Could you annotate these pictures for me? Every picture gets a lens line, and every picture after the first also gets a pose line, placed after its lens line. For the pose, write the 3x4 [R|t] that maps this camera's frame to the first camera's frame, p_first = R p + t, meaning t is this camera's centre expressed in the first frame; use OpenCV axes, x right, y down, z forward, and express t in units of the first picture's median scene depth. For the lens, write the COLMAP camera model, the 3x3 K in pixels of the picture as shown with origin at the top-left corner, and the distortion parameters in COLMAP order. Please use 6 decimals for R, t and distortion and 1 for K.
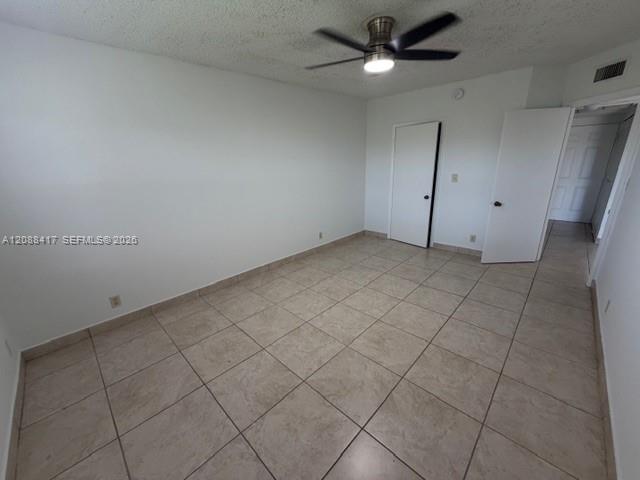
lens RADIAL K [[257.4, 0, 324.1], [0, 257.4, 241.6], [0, 0, 1]] dist [-0.010958, -0.000475]
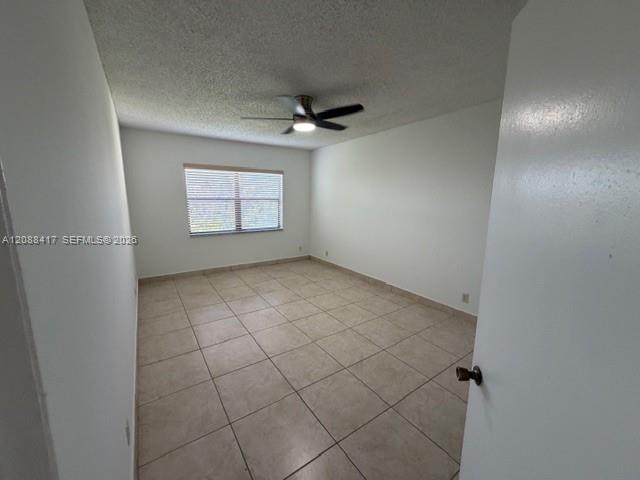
lens RADIAL K [[257.4, 0, 324.0], [0, 257.4, 239.5], [0, 0, 1]] dist [-0.010958, -0.000475]
pose [[-0.199527, 0.196352, -0.960018, 1.084383], [-0.299800, 0.920505, 0.250580, -0.357208], [0.932904, 0.337811, -0.124799, 0.971510]]
